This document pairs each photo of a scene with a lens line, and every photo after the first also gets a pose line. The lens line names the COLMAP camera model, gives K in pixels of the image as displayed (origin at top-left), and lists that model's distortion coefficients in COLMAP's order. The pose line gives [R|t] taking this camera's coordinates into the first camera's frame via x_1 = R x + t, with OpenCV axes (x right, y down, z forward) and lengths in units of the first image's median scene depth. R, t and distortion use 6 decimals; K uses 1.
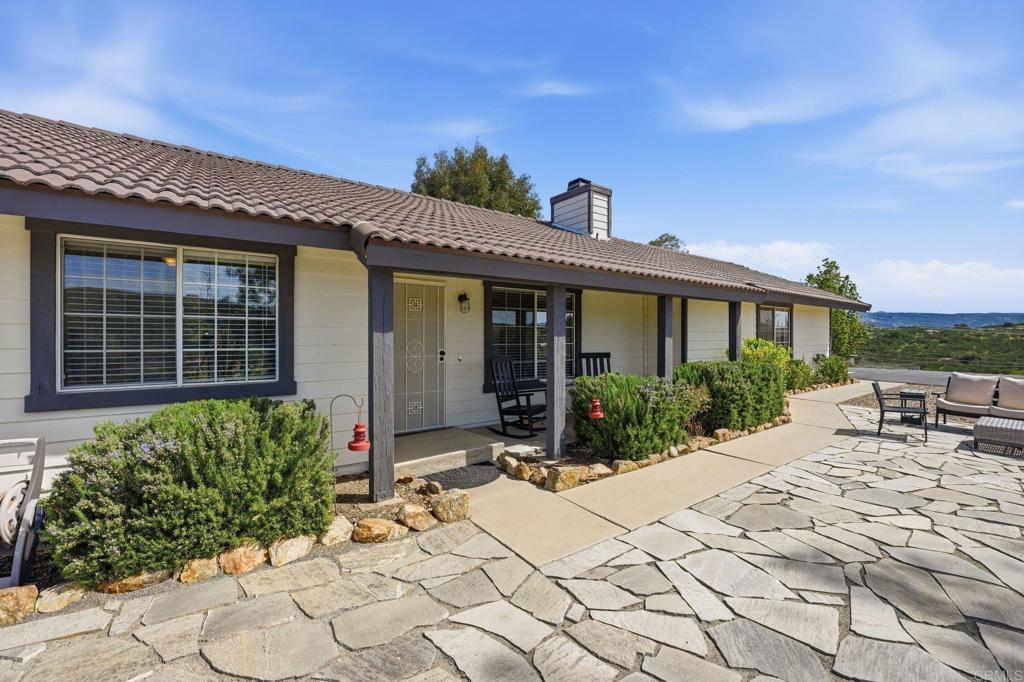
lens RADIAL K [[471.8, 0, 510.8], [0, 471.8, 334.2], [0, 0, 1]] dist [-0.011678, 0.000074]
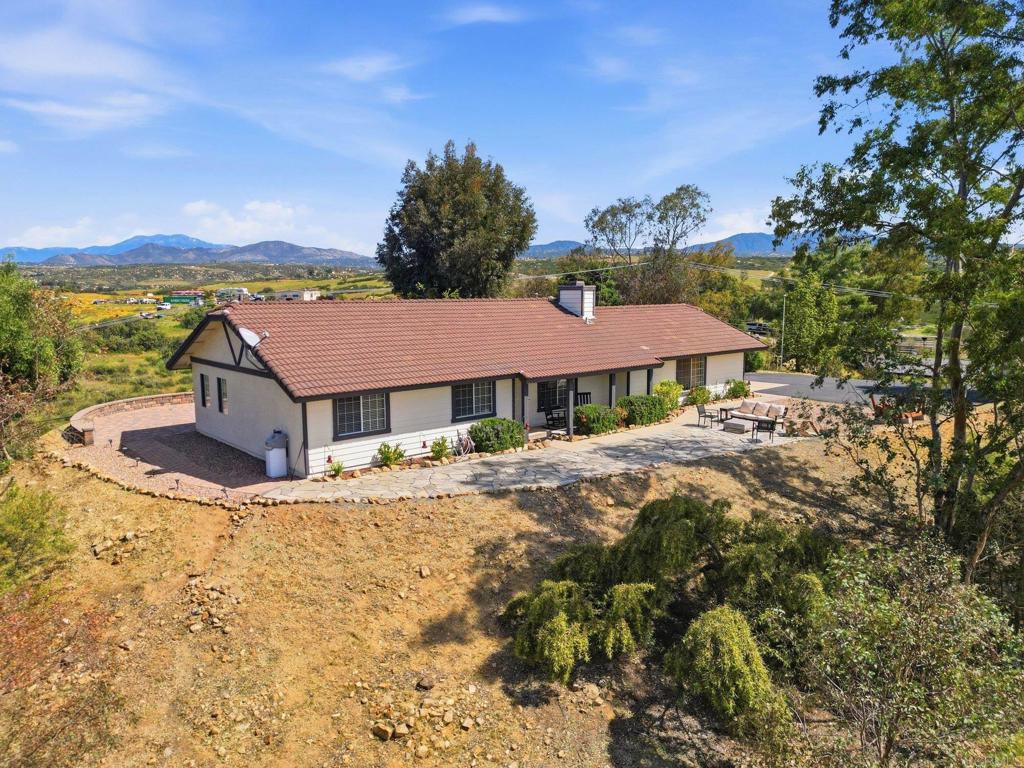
lens RADIAL K [[705.3, 0, 510.9], [0, 705.3, 377.4], [0, 0, 1]] dist [0.074366, -0.065241]
pose [[0.997908, -0.016859, 0.062405, -0.455132], [0.010219, 0.994395, 0.105231, -0.471397], [-0.063830, -0.104373, 0.992488, -2.779049]]
